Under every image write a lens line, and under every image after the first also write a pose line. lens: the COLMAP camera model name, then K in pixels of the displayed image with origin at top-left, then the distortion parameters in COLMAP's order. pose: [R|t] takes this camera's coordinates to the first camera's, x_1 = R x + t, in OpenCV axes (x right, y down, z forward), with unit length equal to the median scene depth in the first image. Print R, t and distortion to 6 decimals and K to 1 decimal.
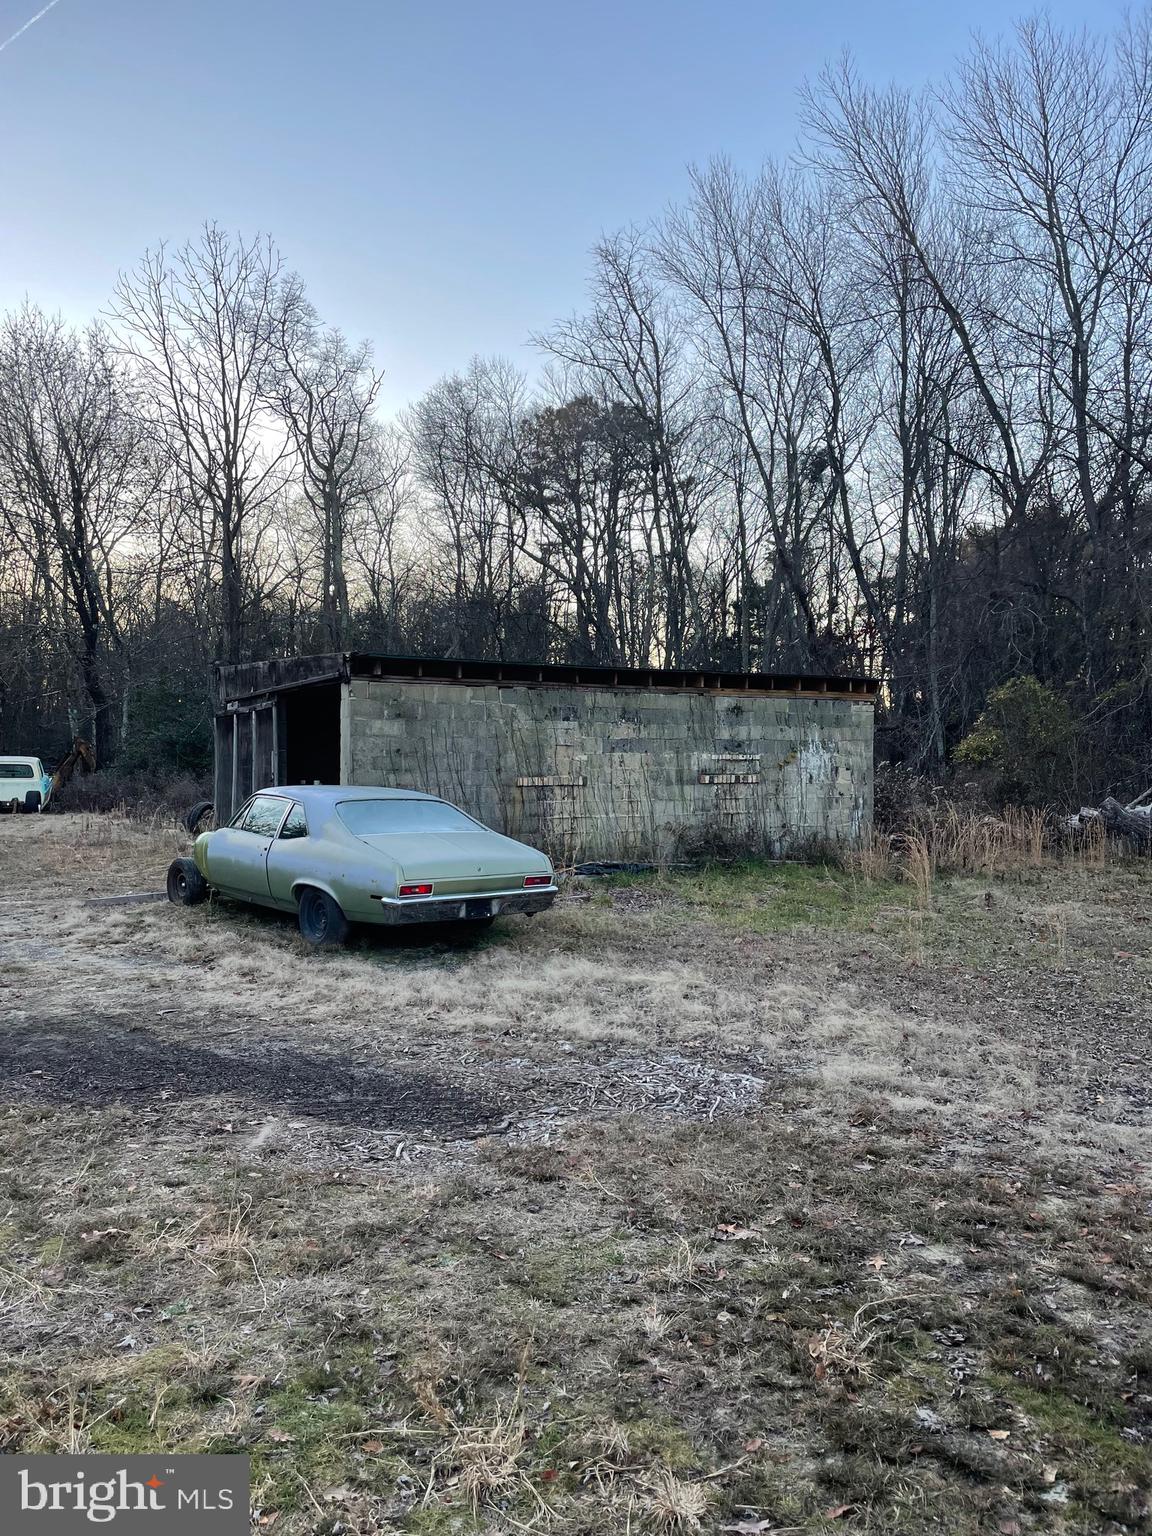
lens RADIAL K [[1156.7, 0, 575.3], [0, 1156.7, 764.7], [0, 0, 1]] dist [0.012276, 0.000880]
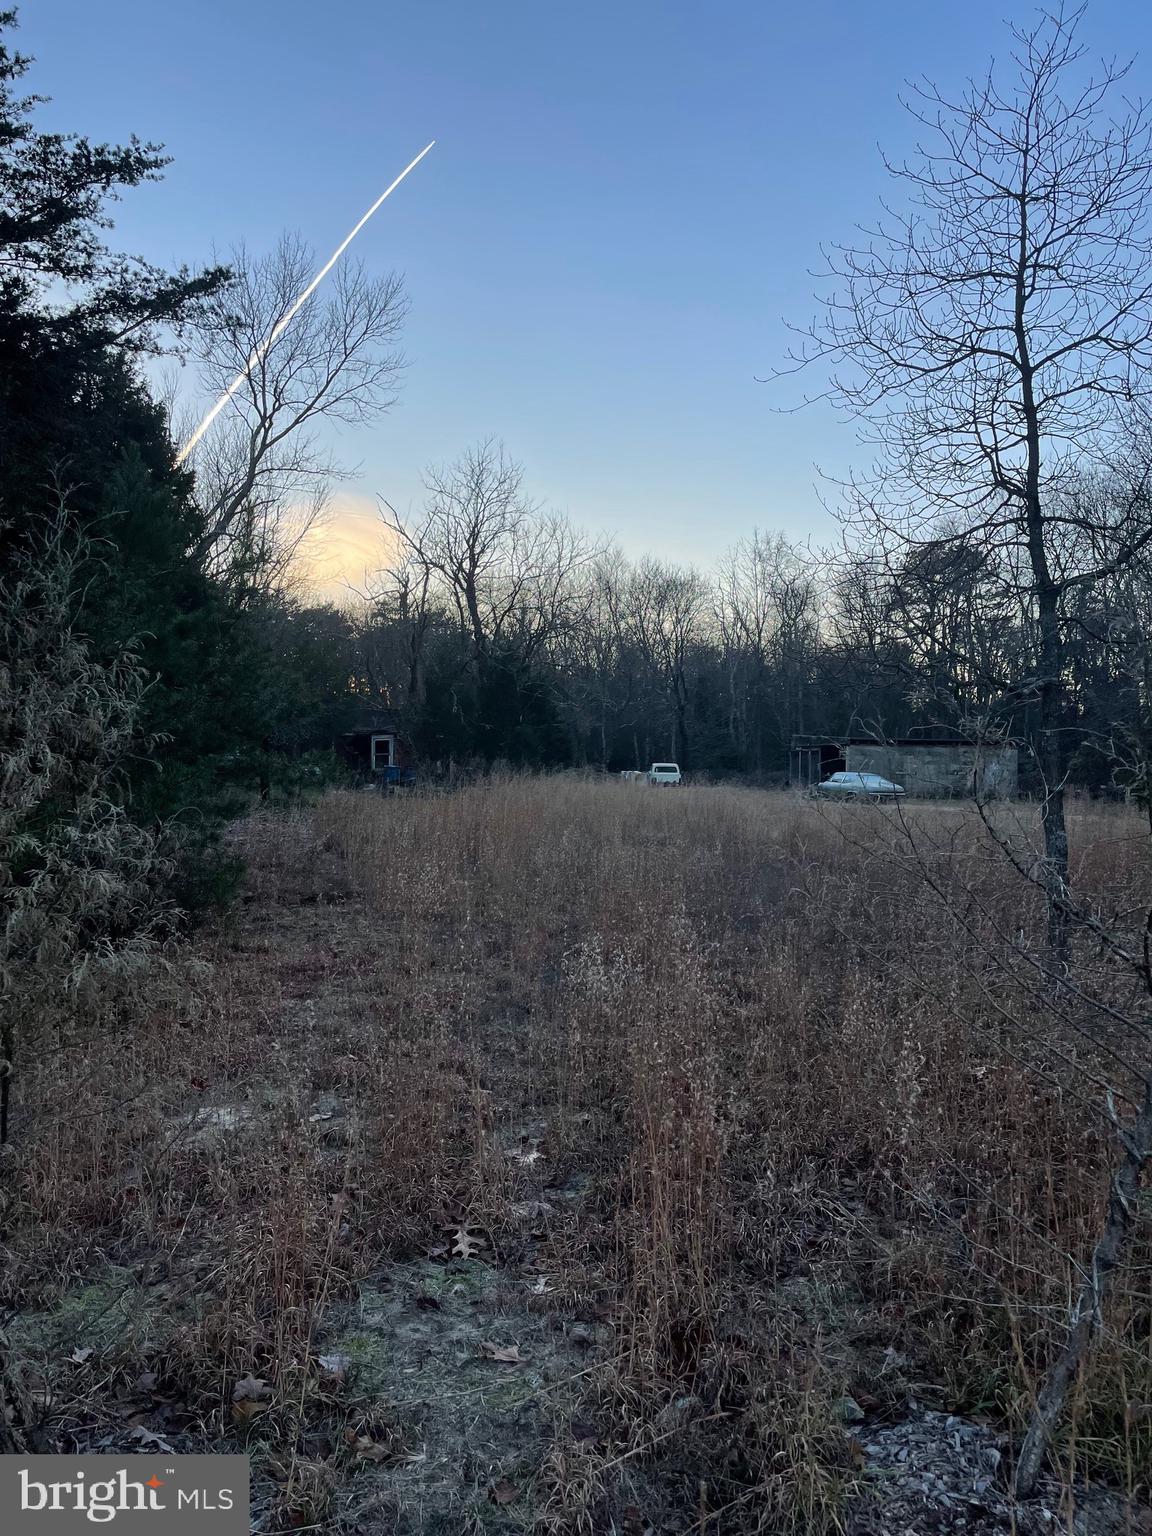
lens RADIAL K [[1156.7, 0, 572.7], [0, 1156.7, 765.2], [0, 0, 1]] dist [0.012276, 0.000880]
pose [[0.948232, 0.007359, -0.317493, 0.130307], [-0.008927, 0.999954, -0.003483, 0.011336], [0.317452, 0.006137, 0.948254, -2.516366]]
